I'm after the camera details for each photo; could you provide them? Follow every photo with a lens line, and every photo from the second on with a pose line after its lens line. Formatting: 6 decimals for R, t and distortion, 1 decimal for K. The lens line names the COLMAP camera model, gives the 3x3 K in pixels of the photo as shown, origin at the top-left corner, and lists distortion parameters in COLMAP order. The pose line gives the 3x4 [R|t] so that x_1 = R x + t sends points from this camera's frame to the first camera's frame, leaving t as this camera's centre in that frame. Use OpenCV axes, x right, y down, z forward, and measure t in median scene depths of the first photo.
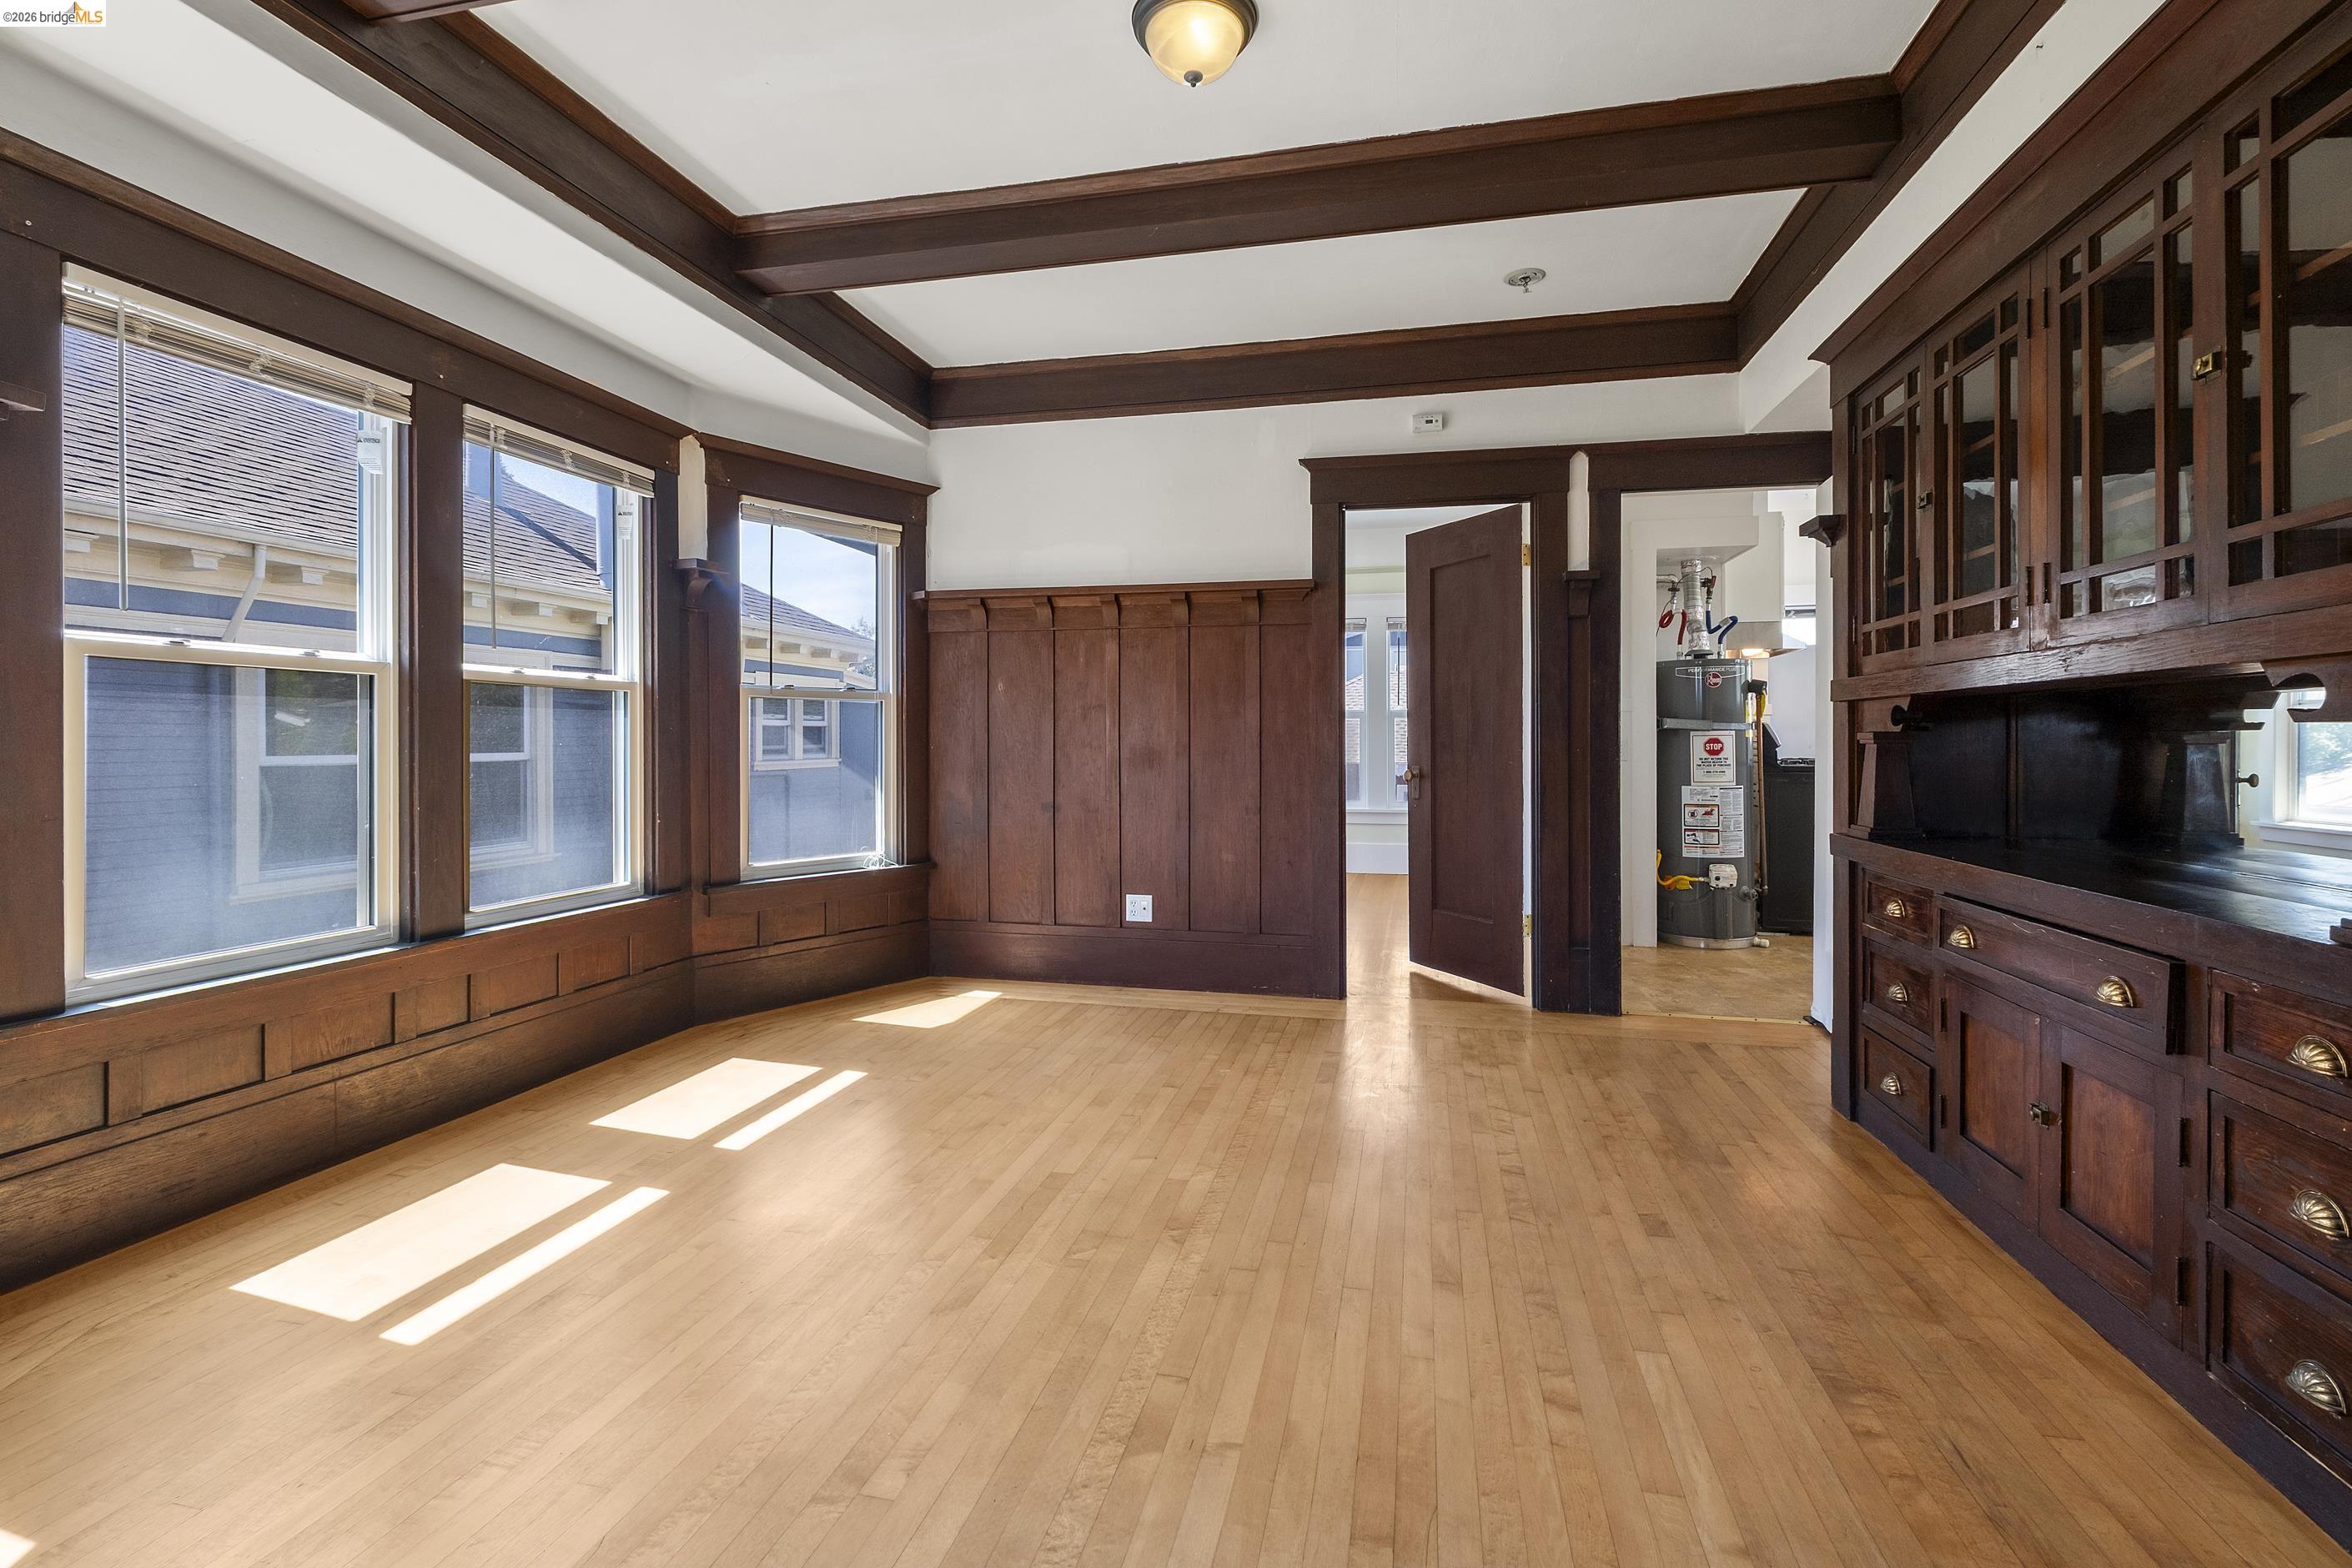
lens RADIAL K [[1041.1, 0, 1200.7], [0, 1041.1, 739.9], [0, 0, 1]] dist [0.004092, -0.007269]
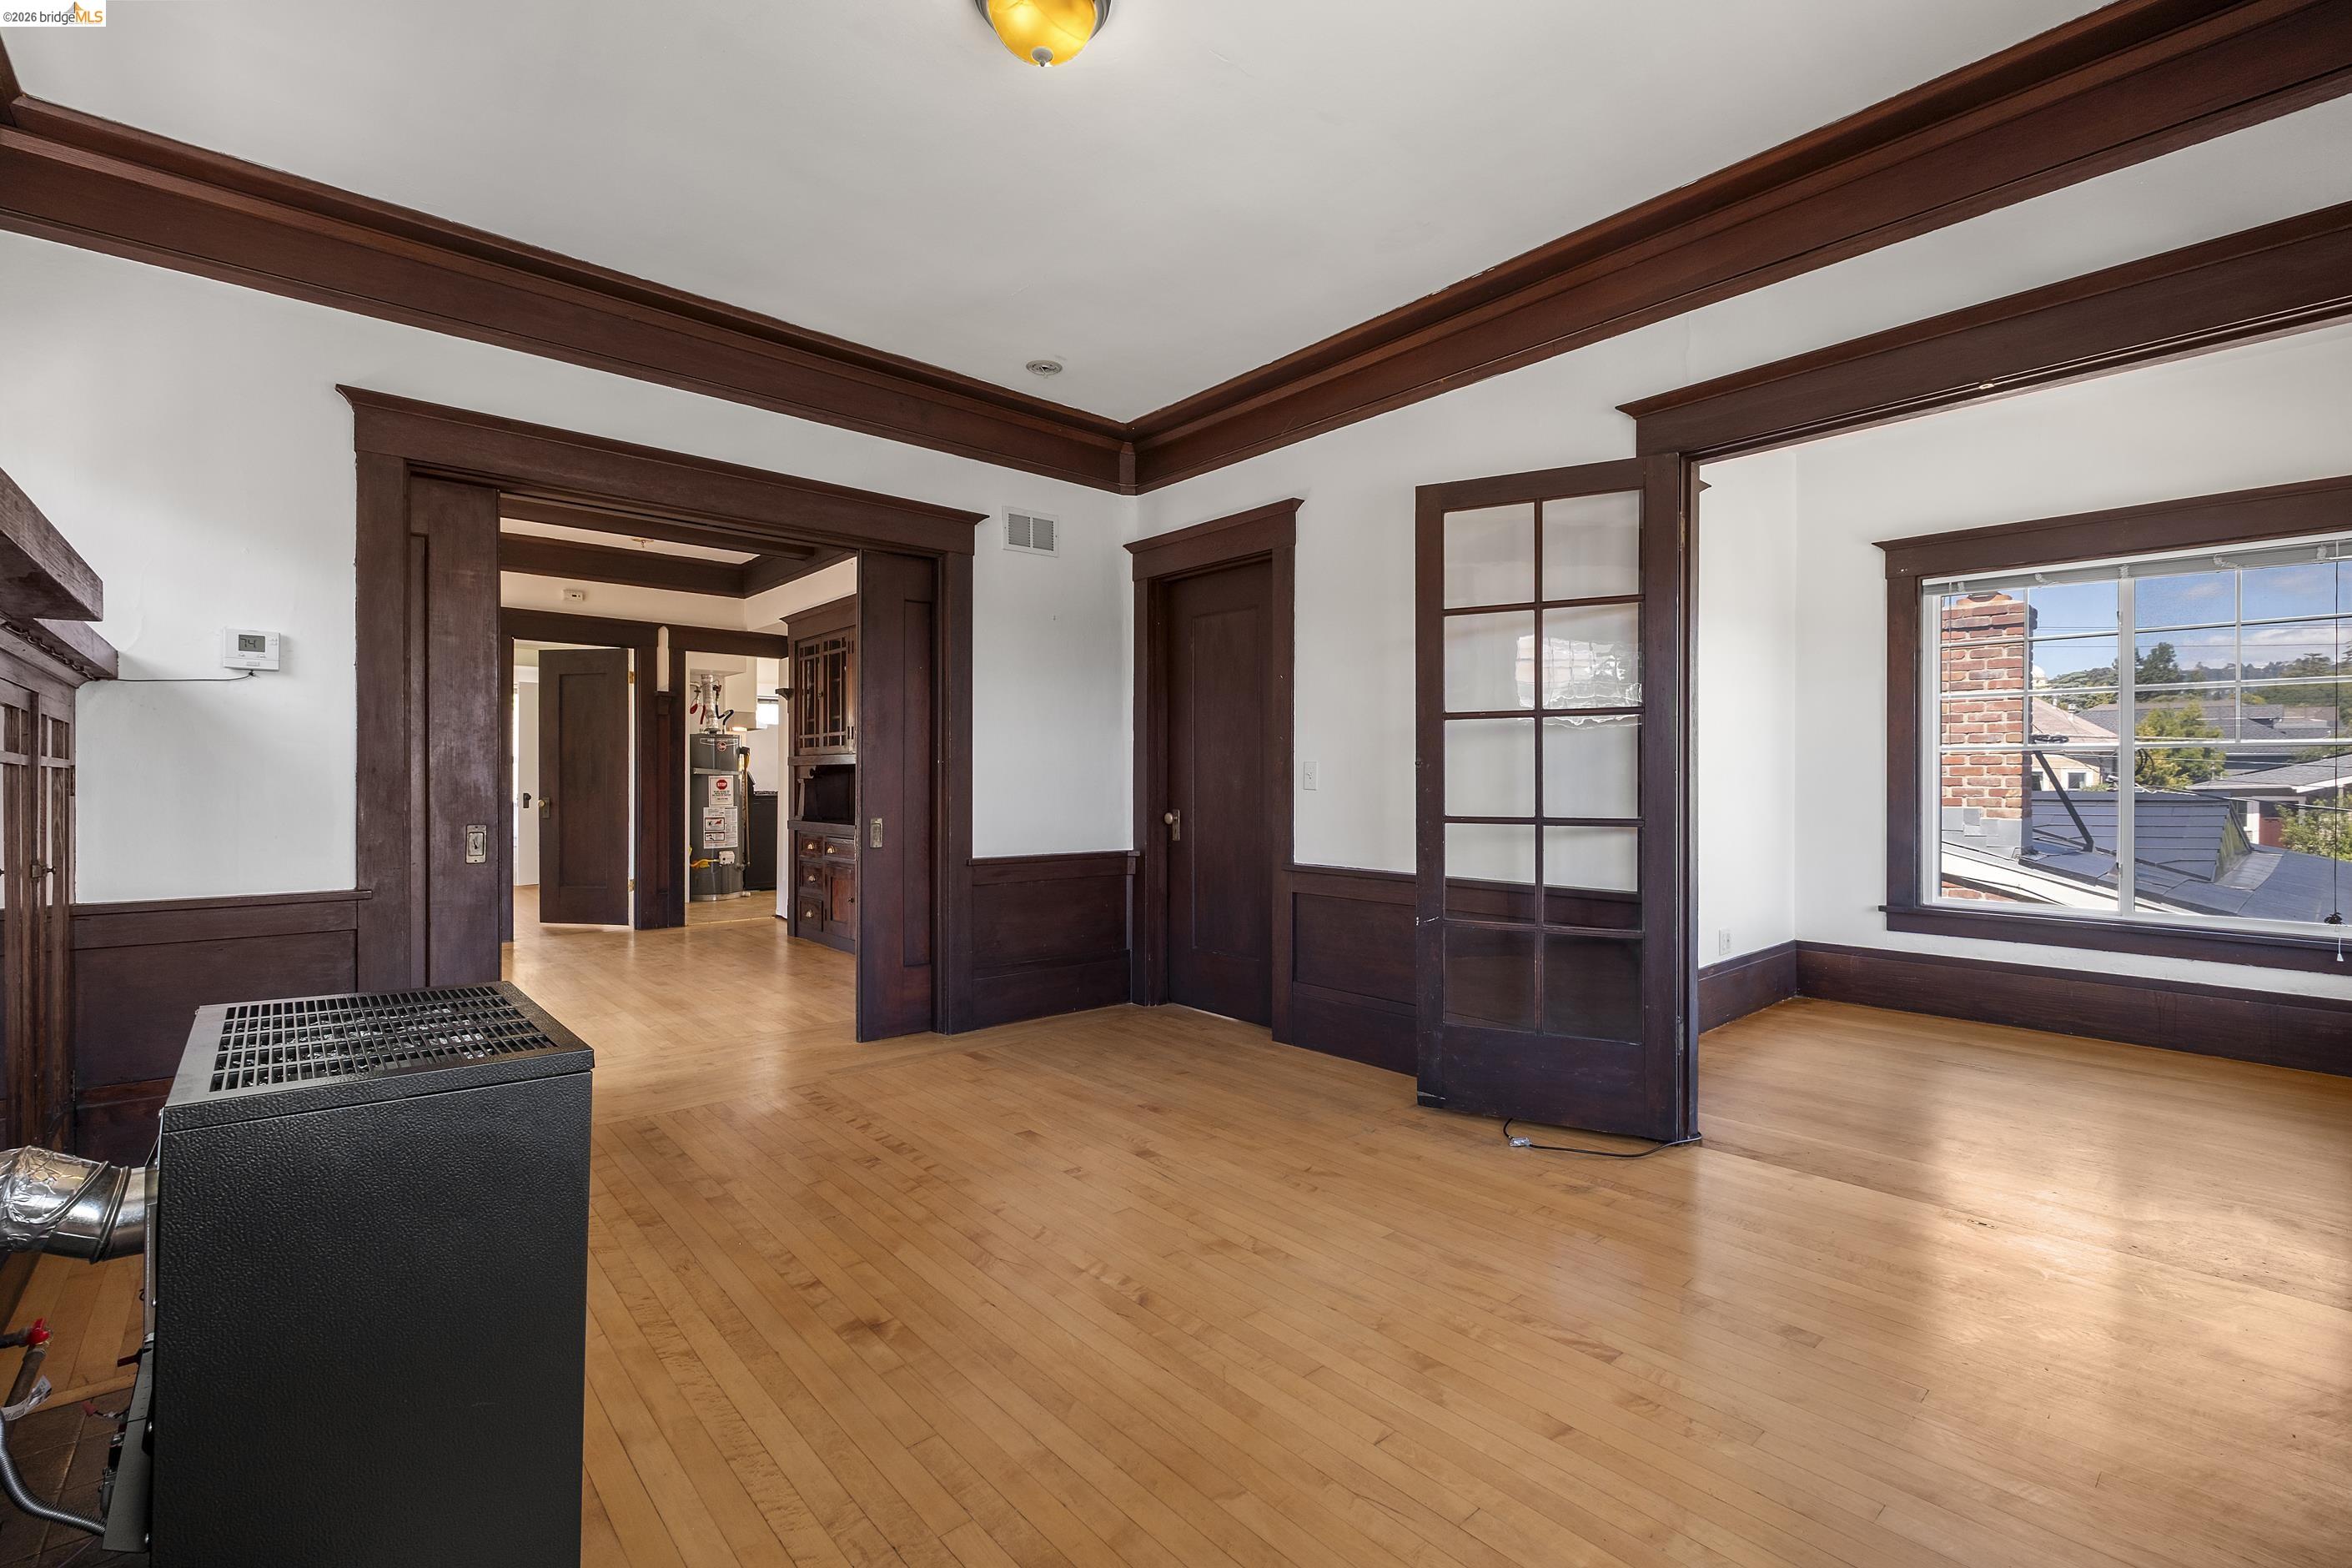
lens RADIAL K [[1041.1, 0, 1174.5], [0, 1041.1, 772.8], [0, 0, 1]] dist [0.004092, -0.007269]
pose [[0.607857, 0.004953, 0.794031, -0.435520], [-0.001043, 0.999985, -0.005439, -0.004490], [-0.794046, 0.002478, 0.607853, -0.669048]]
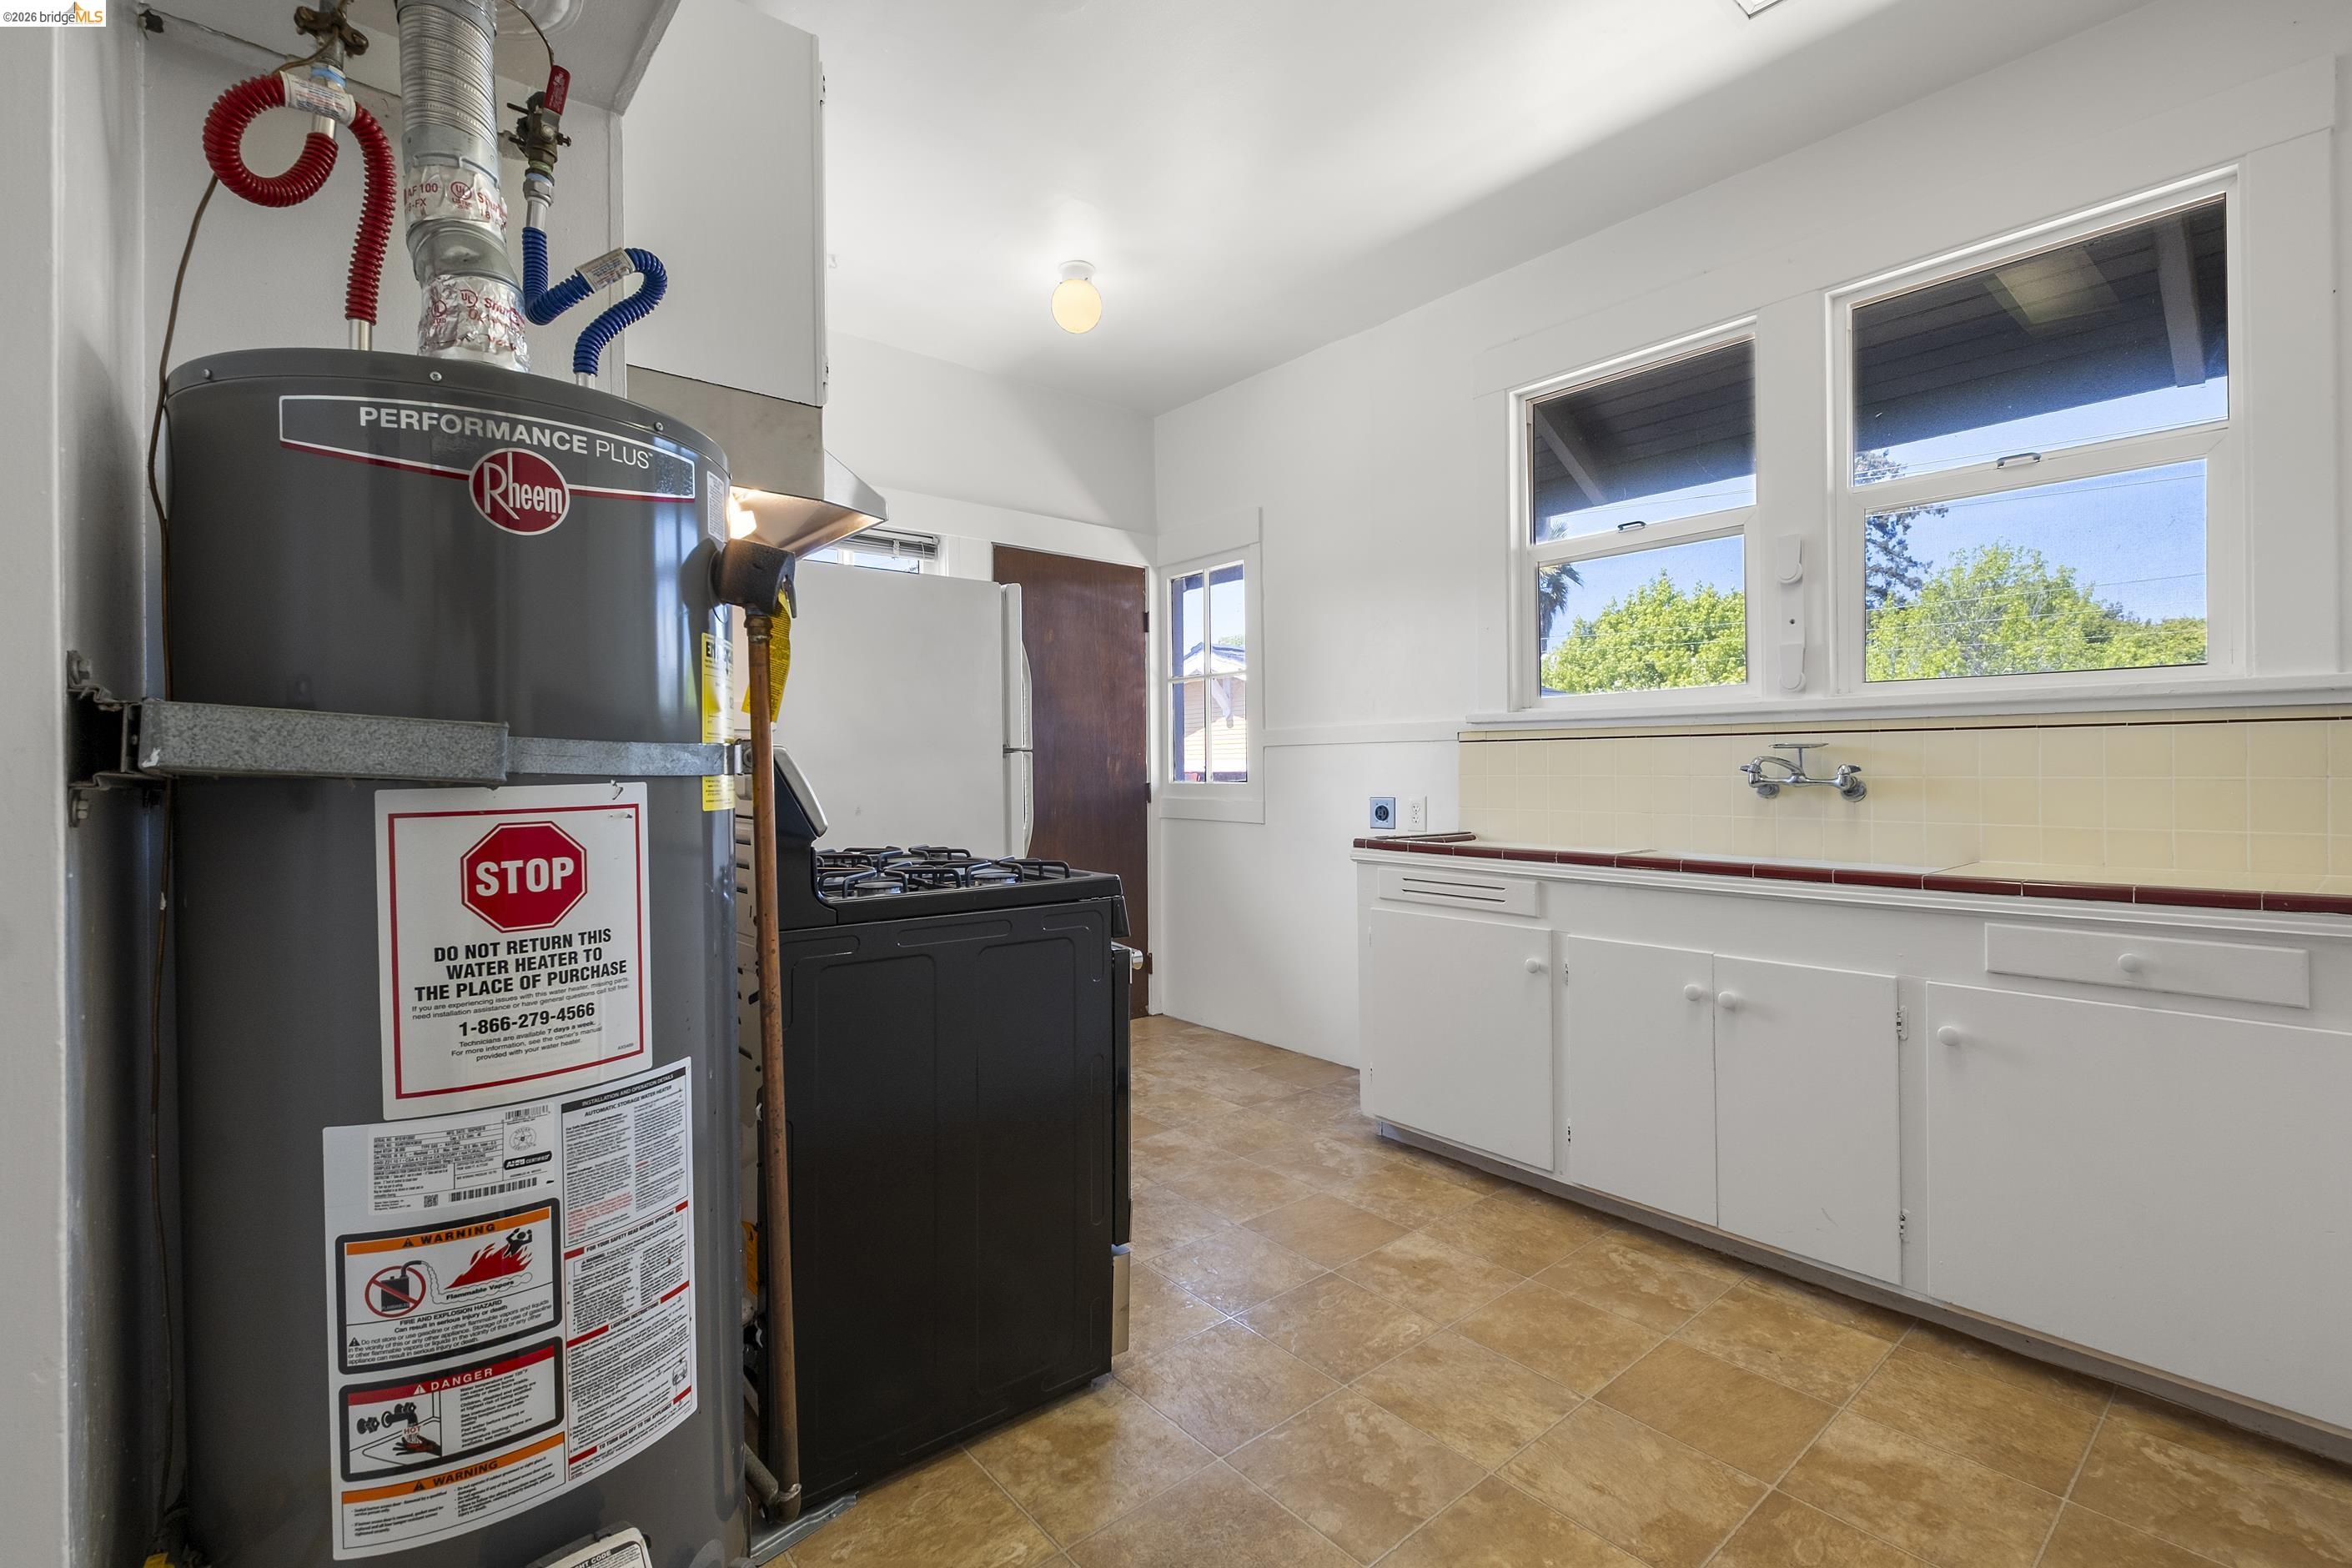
lens RADIAL K [[1041.1, 0, 1165.9], [0, 1041.1, 777.3], [0, 0, 1]] dist [0.004092, -0.007269]
pose [[0.631034, -0.006315, 0.775729, 0.425435], [0.003962, 0.999980, 0.004918, -0.010515], [-0.775745, -0.000029, 0.631047, 0.807151]]
